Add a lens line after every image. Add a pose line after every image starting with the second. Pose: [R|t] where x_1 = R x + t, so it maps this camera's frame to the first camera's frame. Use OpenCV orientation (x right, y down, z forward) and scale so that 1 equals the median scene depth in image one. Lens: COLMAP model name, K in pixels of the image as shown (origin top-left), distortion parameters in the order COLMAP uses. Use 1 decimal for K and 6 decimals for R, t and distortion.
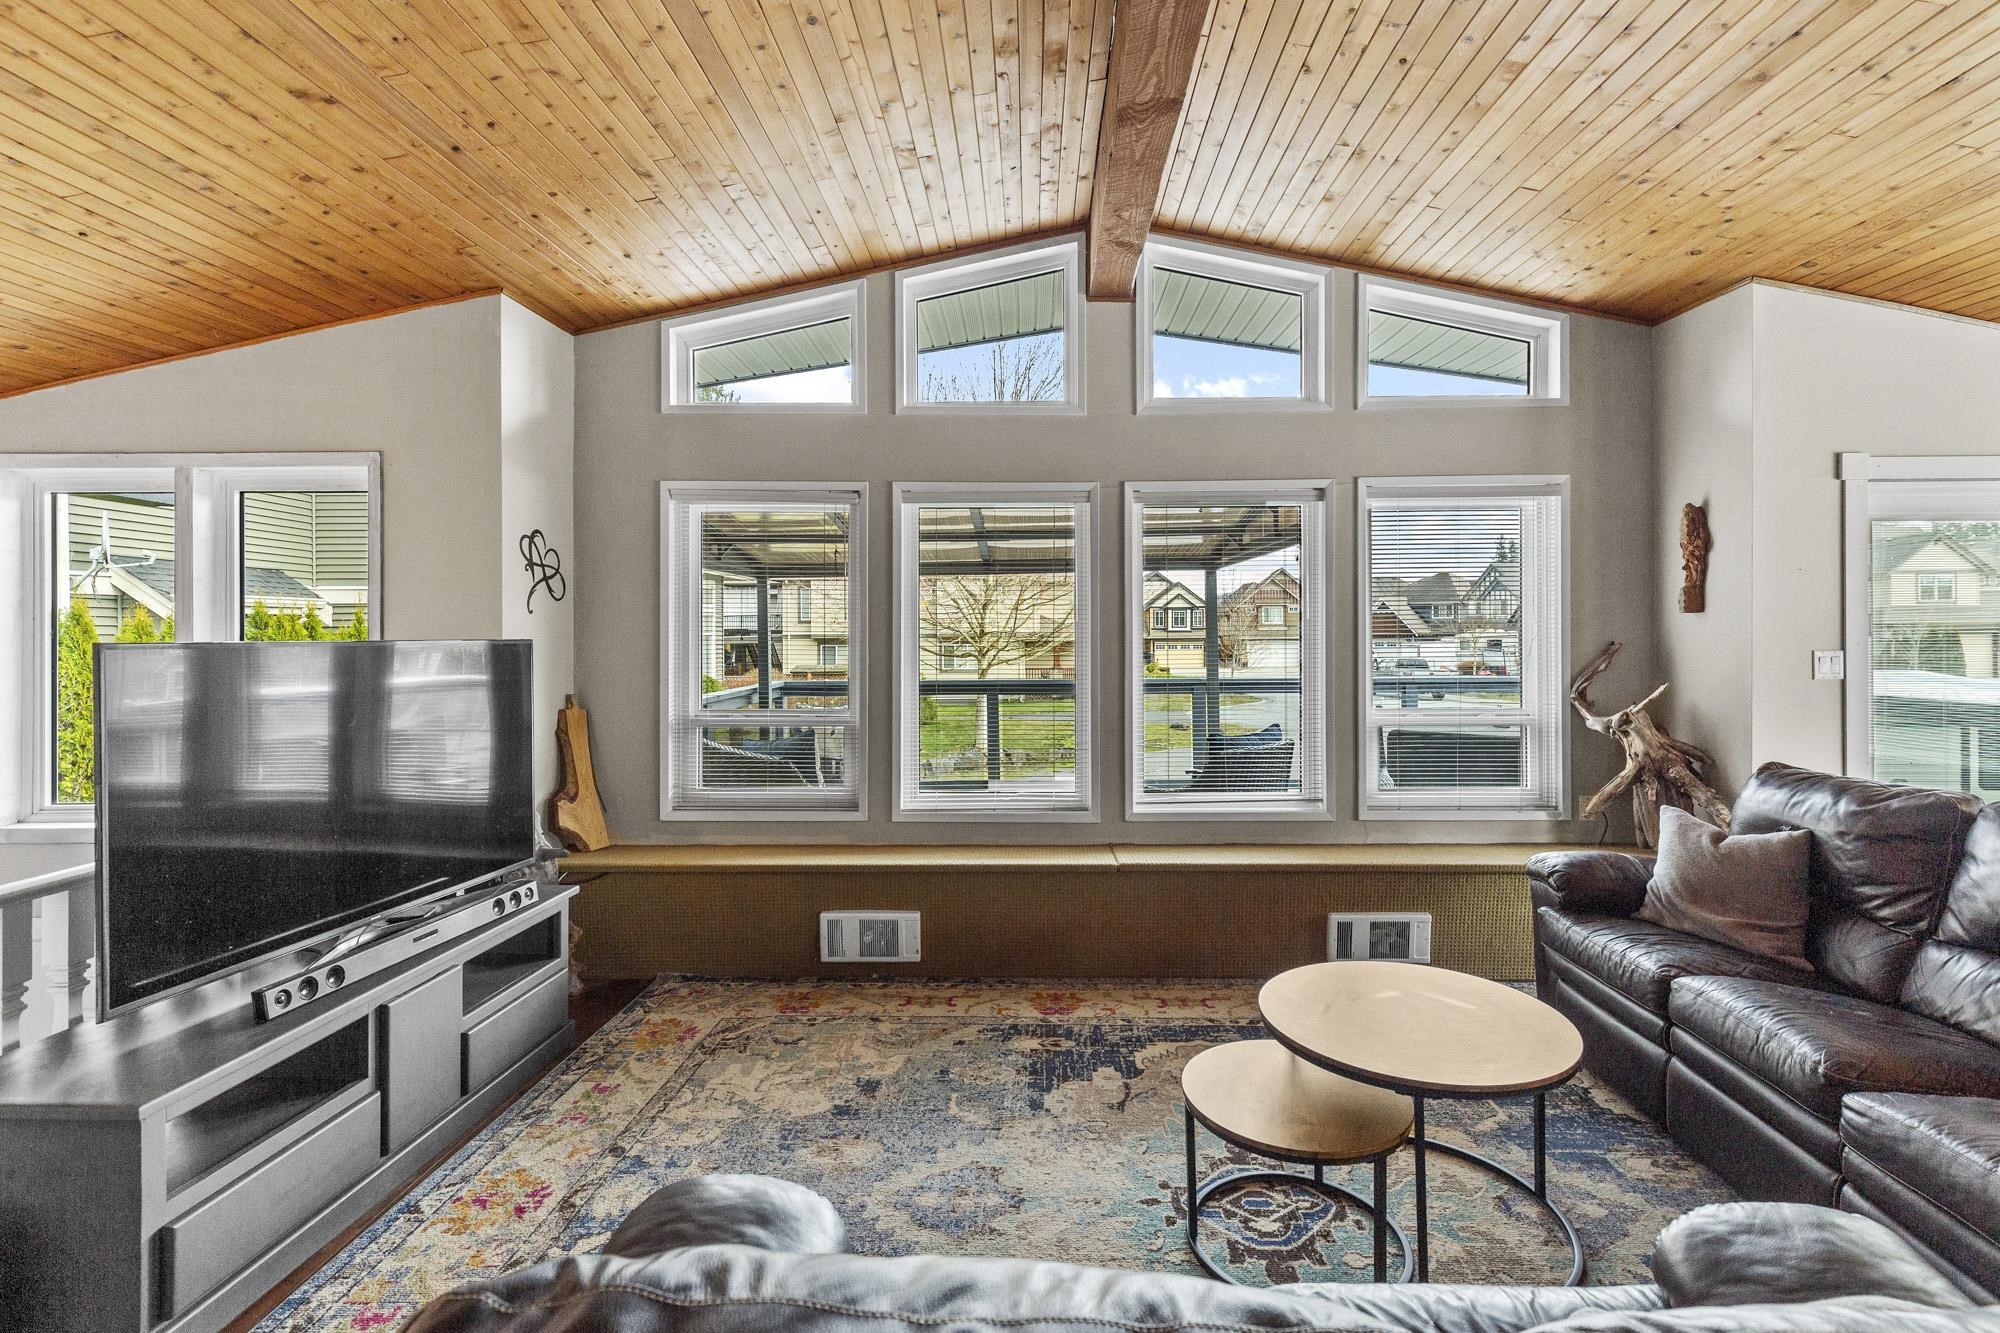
lens RADIAL K [[944.5, 0, 1012.6], [0, 944.5, 637.3], [0, 0, 1]] dist [0.009780, -0.000203]
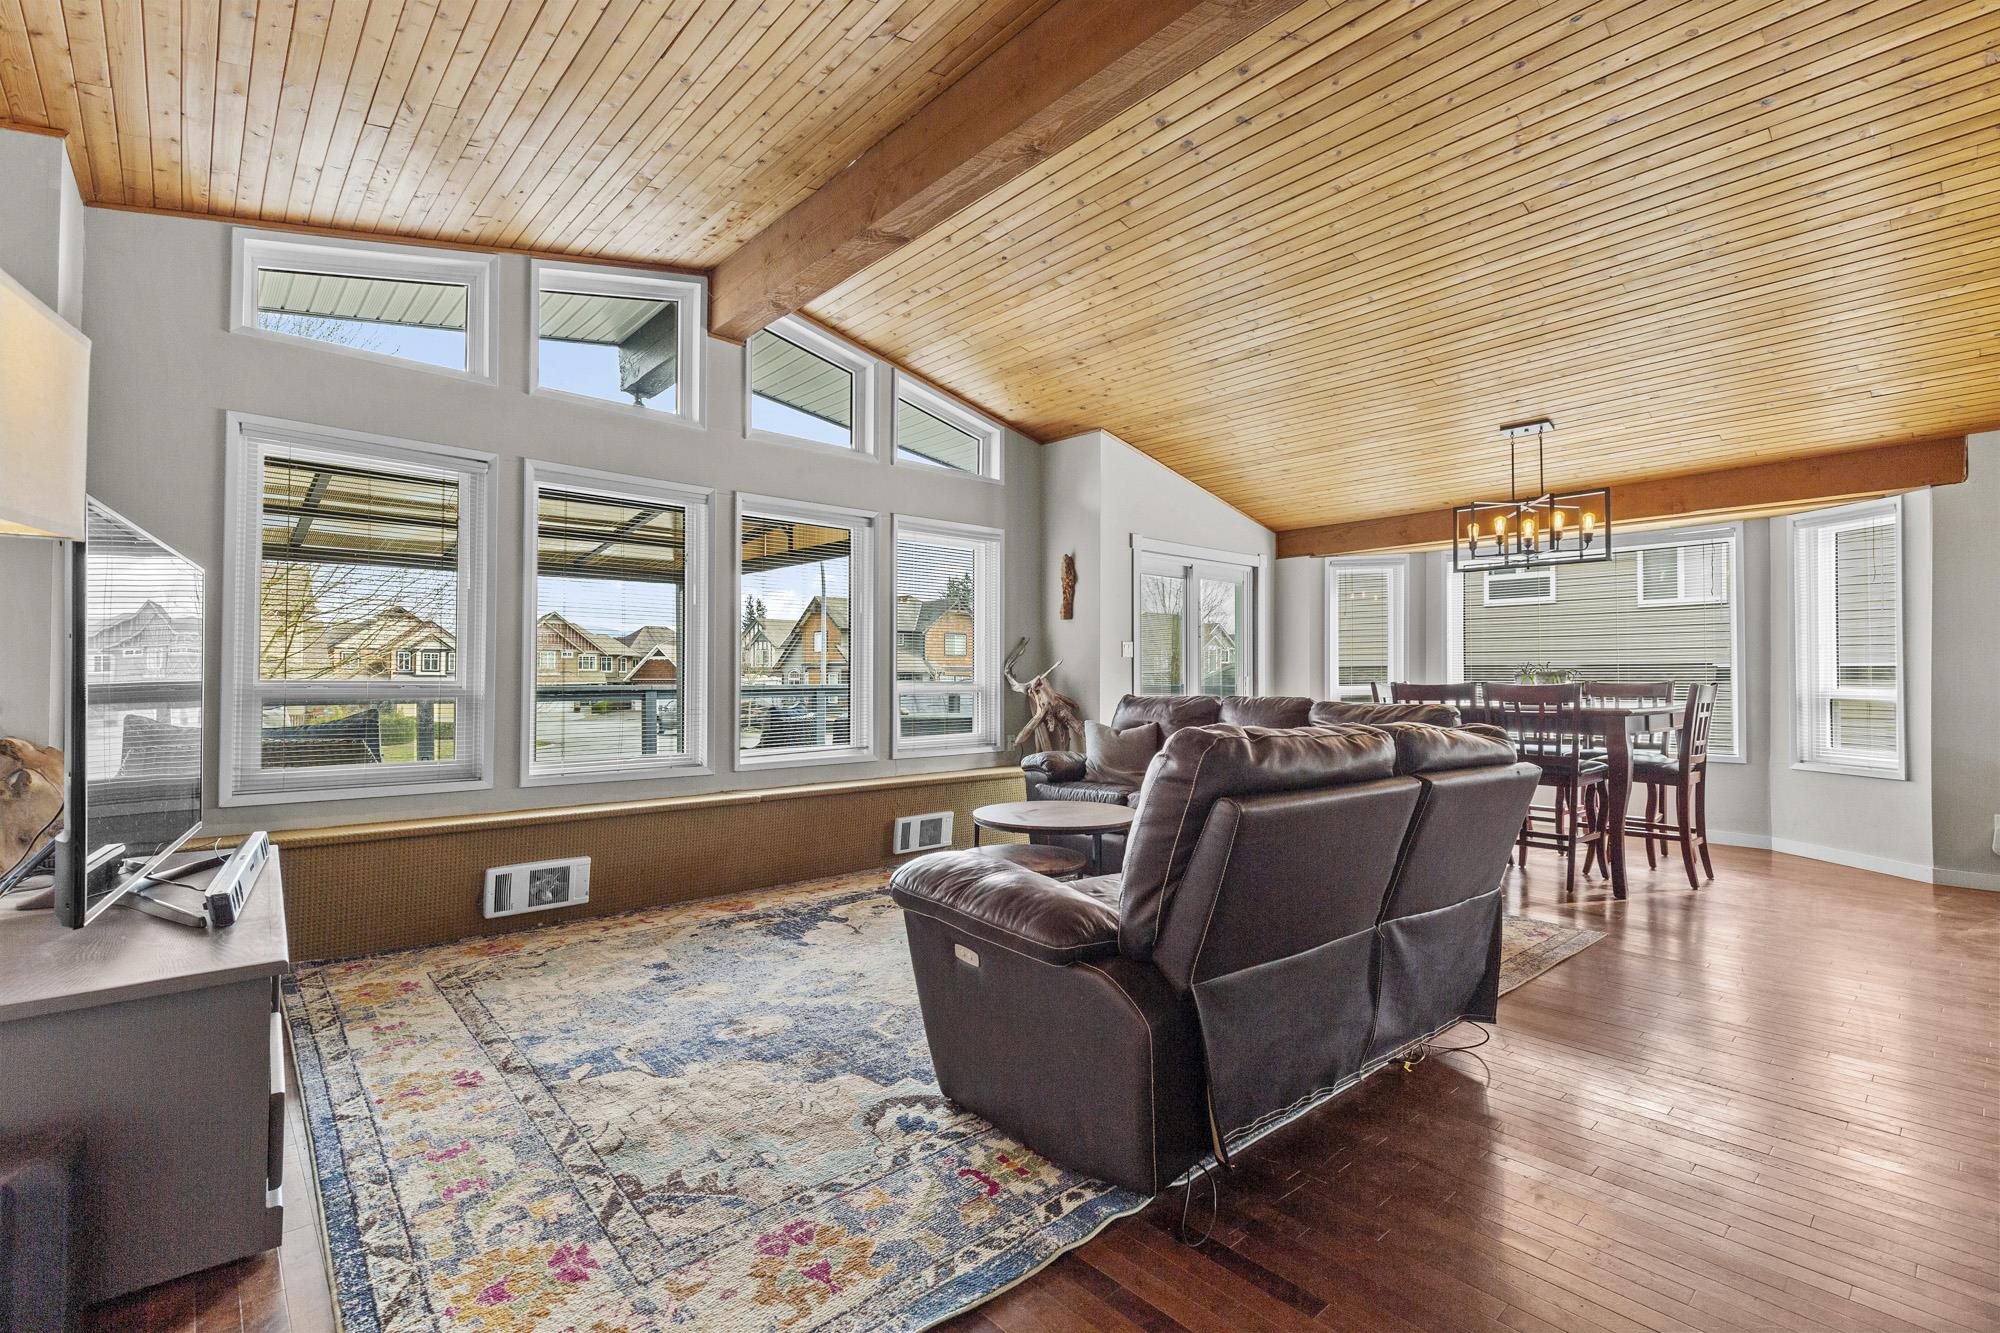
lens RADIAL K [[913.6, 0, 1013.7], [0, 913.6, 668.3], [0, 0, 1]] dist [0.006464, -0.000690]
pose [[0.719693, 0.014831, 0.694134, -0.459440], [0.000355, 0.999764, -0.021729, 0.092953], [-0.694292, 0.015885, 0.719518, -0.096452]]
